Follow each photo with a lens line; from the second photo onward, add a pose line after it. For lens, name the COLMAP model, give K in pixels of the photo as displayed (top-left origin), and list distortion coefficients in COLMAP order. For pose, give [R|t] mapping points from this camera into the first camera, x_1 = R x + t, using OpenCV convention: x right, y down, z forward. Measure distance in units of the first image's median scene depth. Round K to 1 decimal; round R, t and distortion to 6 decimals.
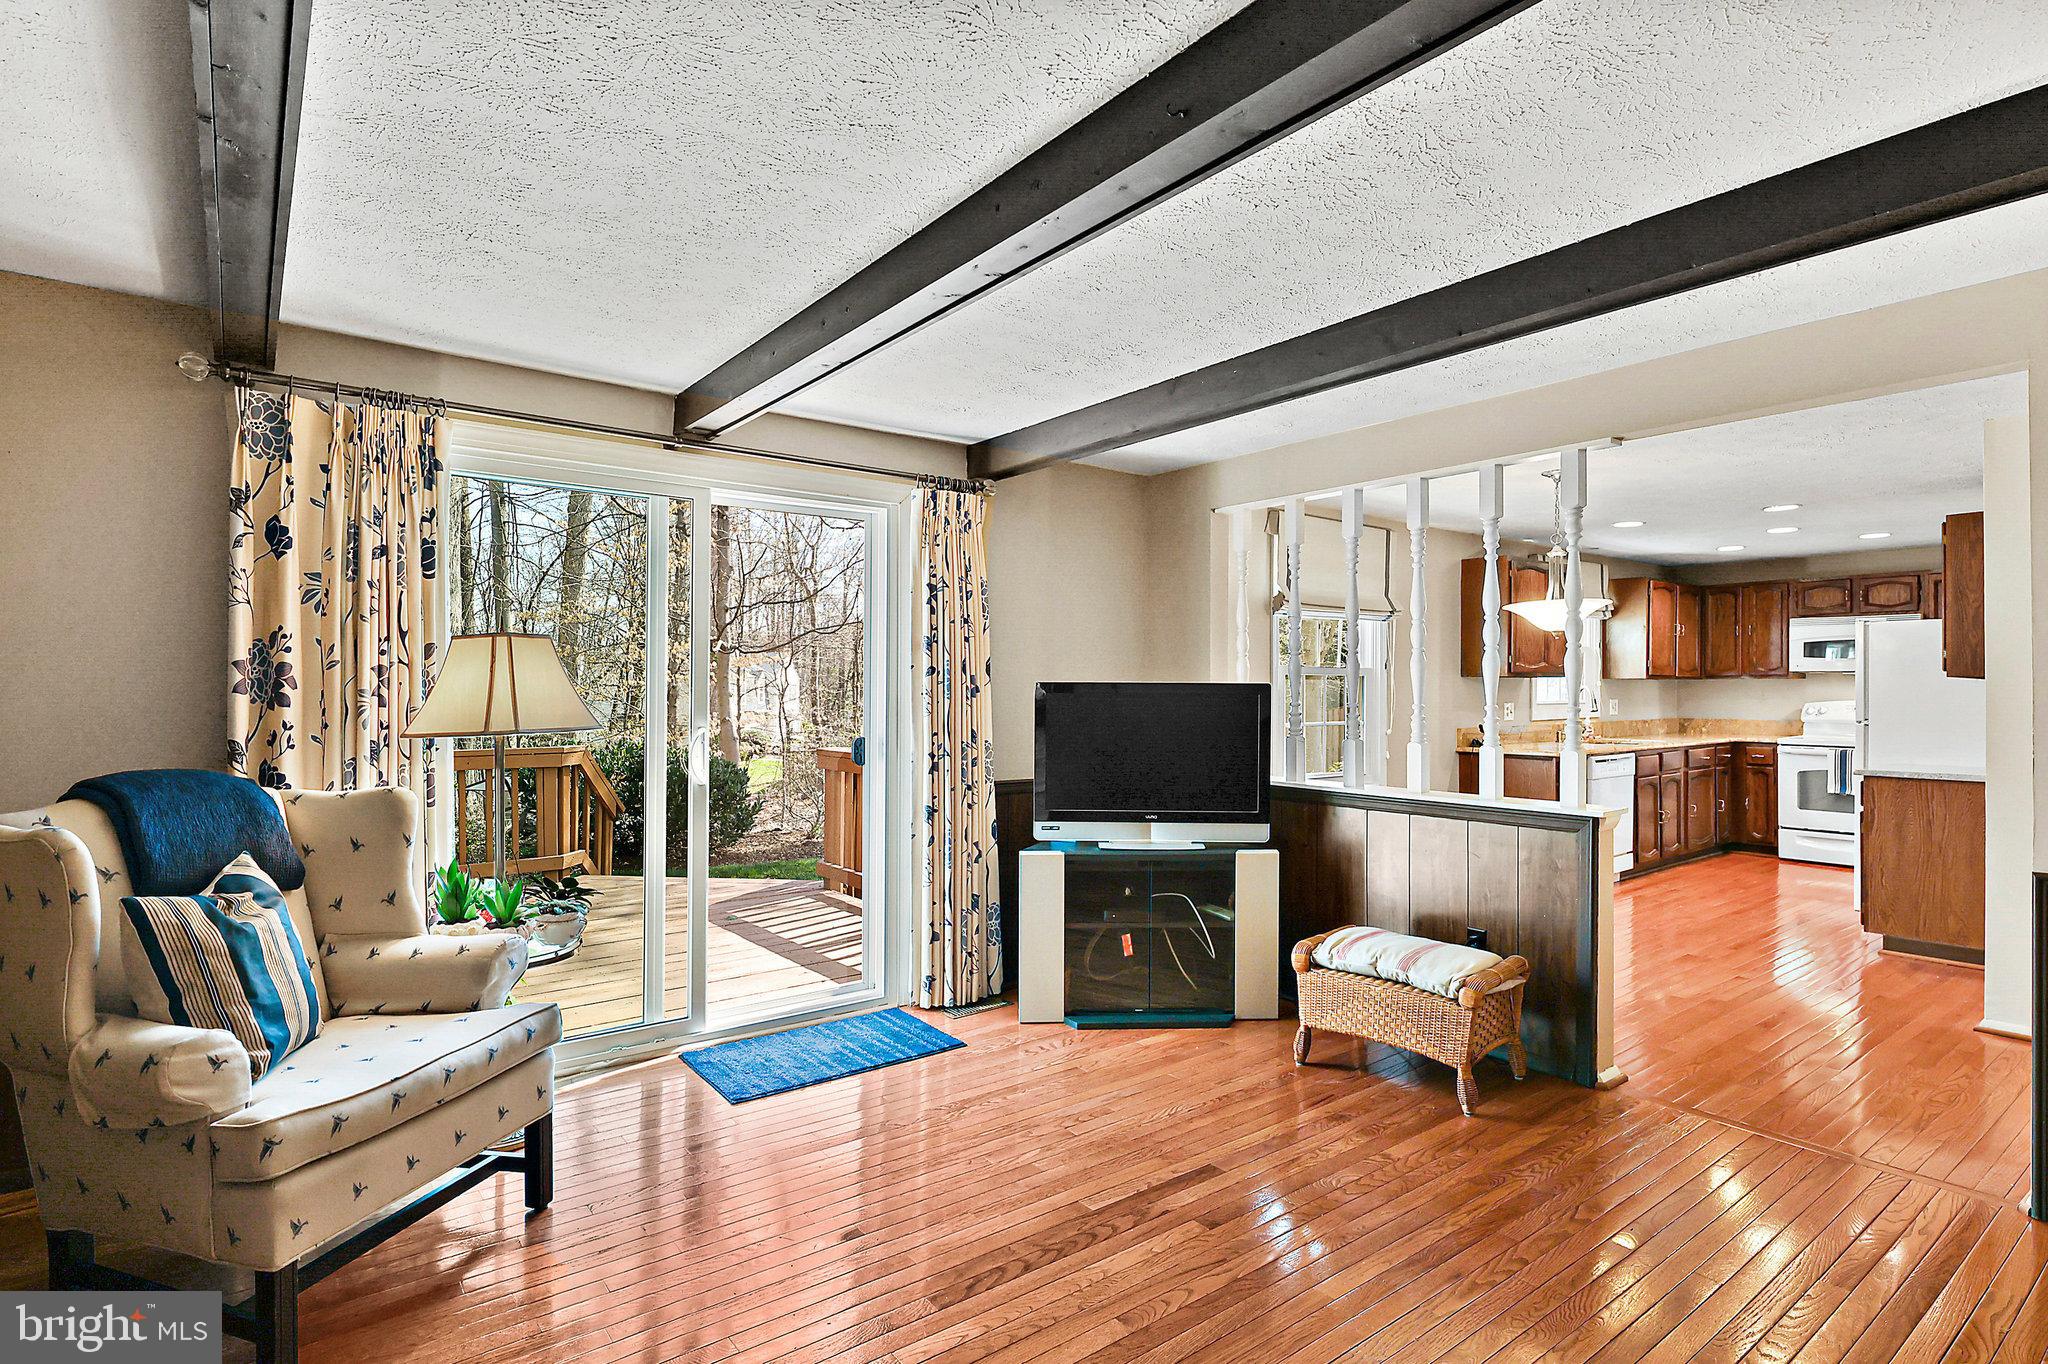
lens RADIAL K [[1015.4, 0, 1024.0], [0, 1015.4, 682.0], [0, 0, 1]] dist [0.001326, 0.000151]
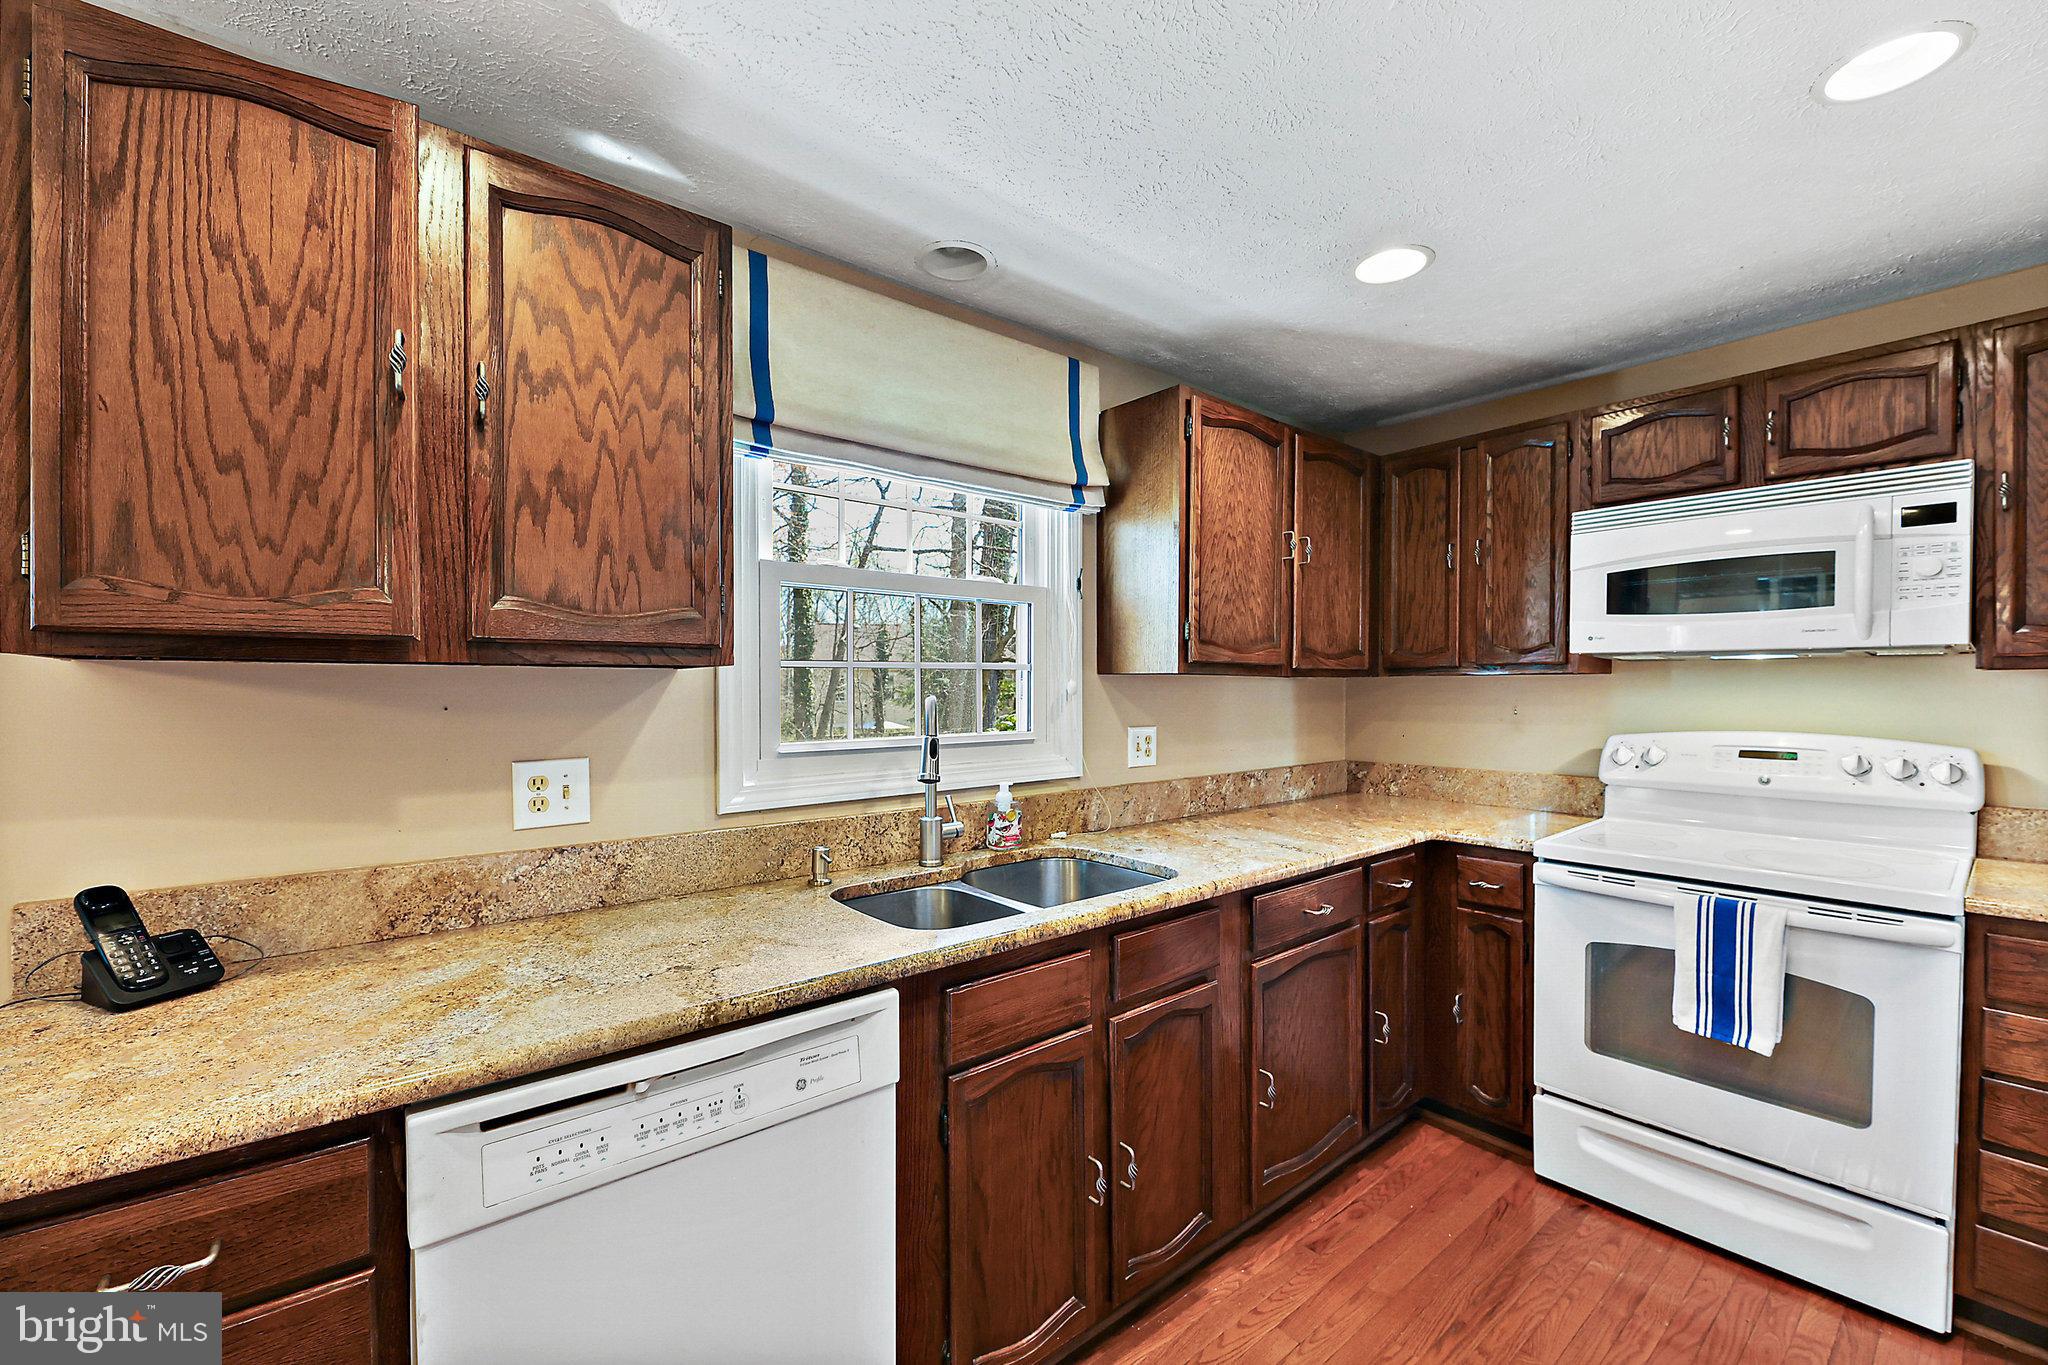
lens RADIAL K [[837.2, 0, 1030.6], [0, 837.2, 700.2], [0, 0, 1]] dist [-0.001015, -0.000285]
pose [[0.998787, -0.007415, 0.048680, 0.543841], [0.006467, 0.999787, 0.019590, -0.000674], [-0.048815, -0.019252, 0.998622, 0.706757]]
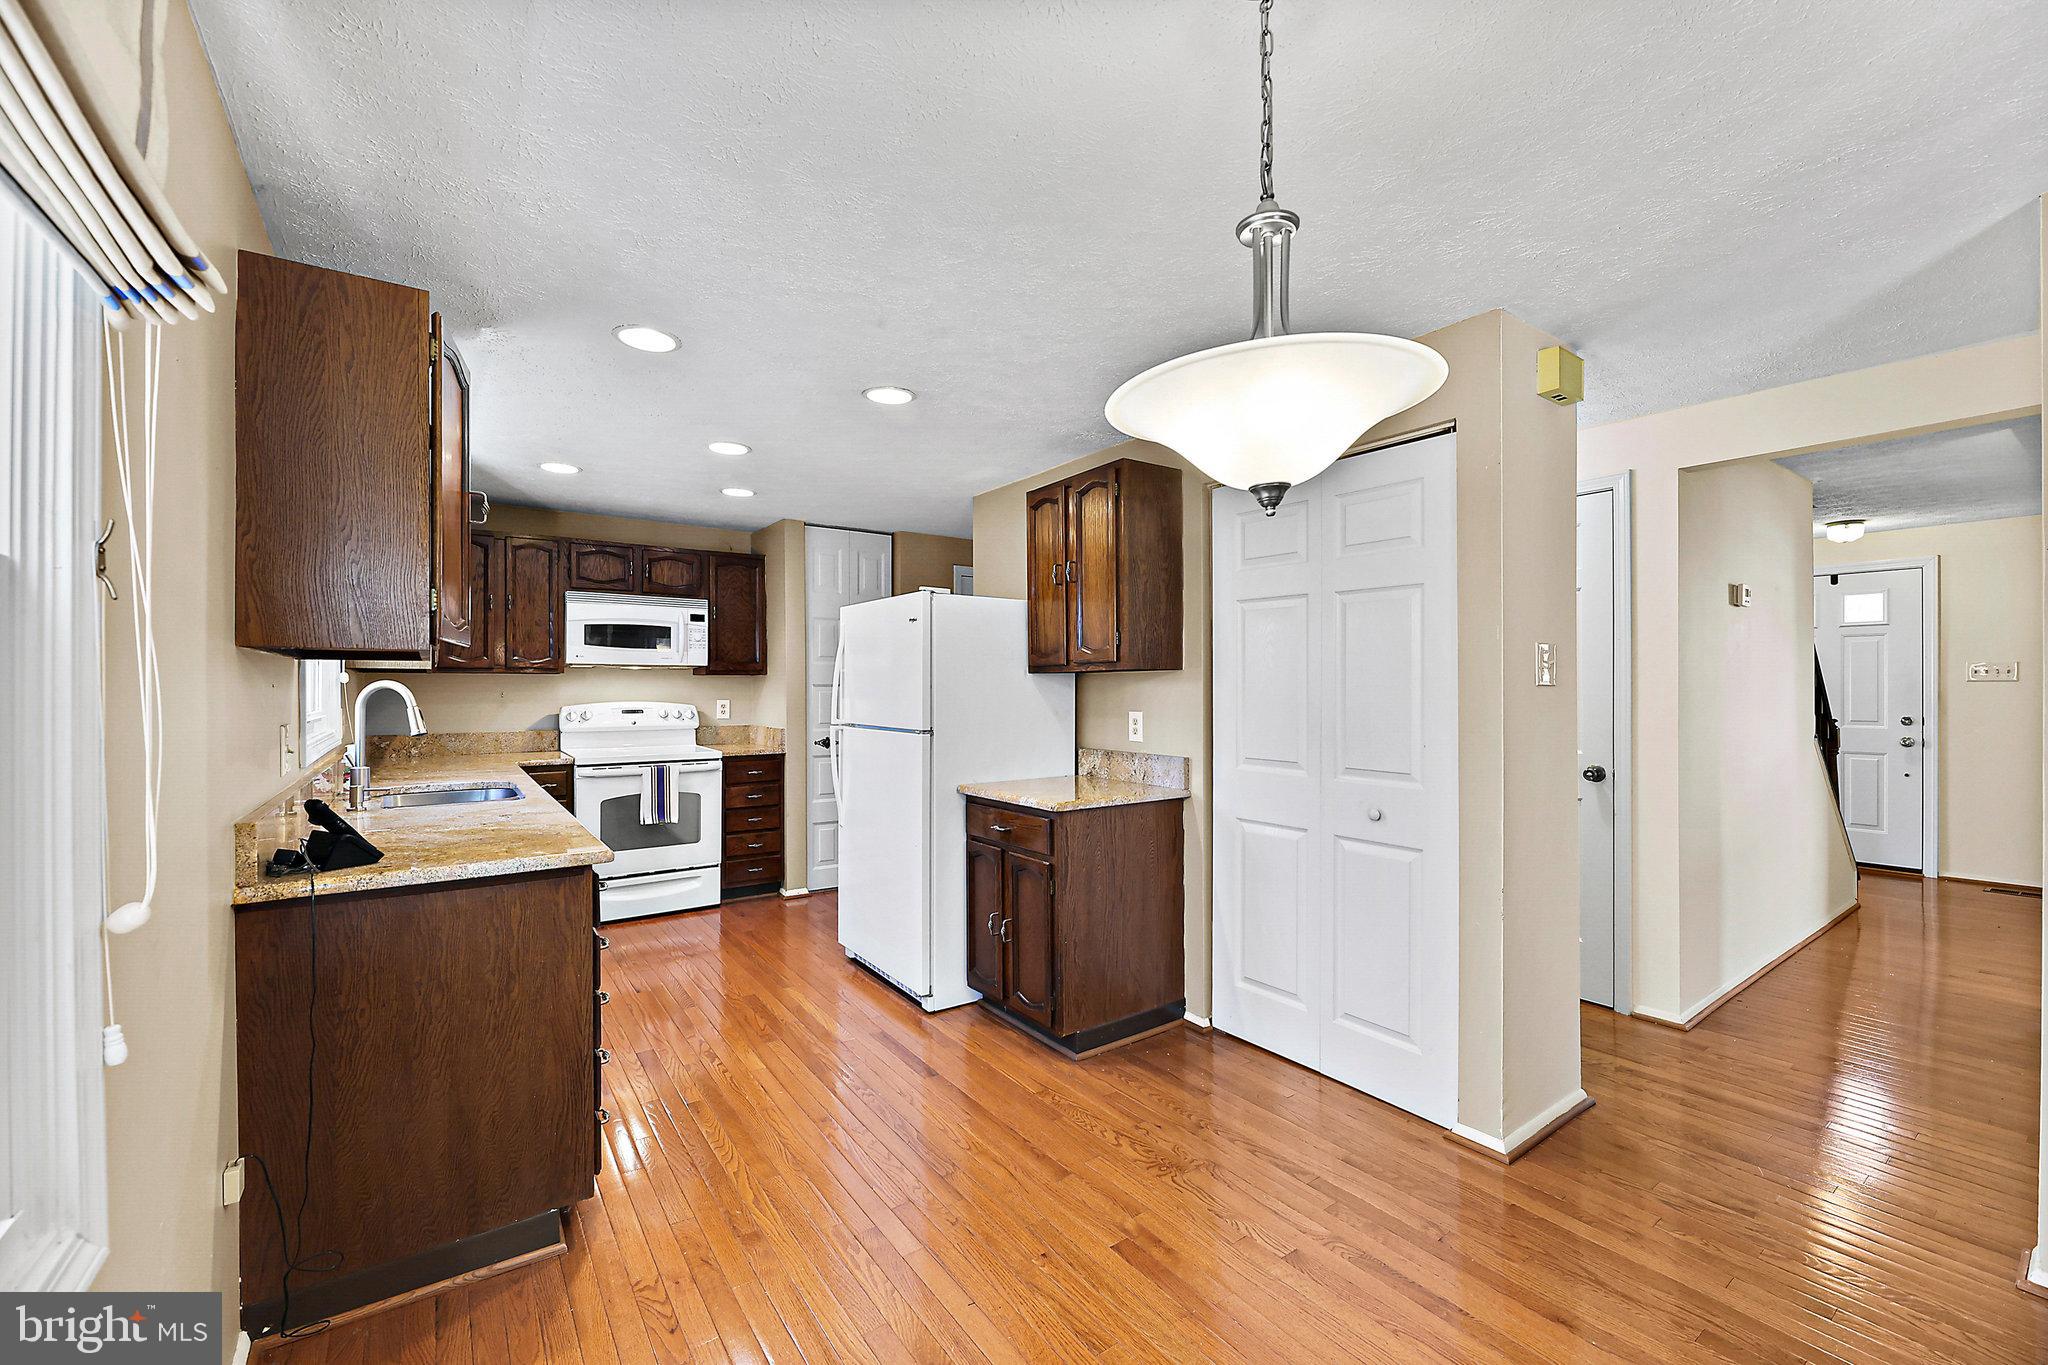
lens RADIAL K [[834.9, 0, 1011.0], [0, 834.9, 681.3], [0, 0, 1]] dist [-0.002313, -0.000582]
pose [[0.038604, 0.004315, 0.999245, 0.169556], [0.000104, 0.999991, -0.004322, 0.004919], [-0.999255, 0.000271, 0.038603, 0.664158]]
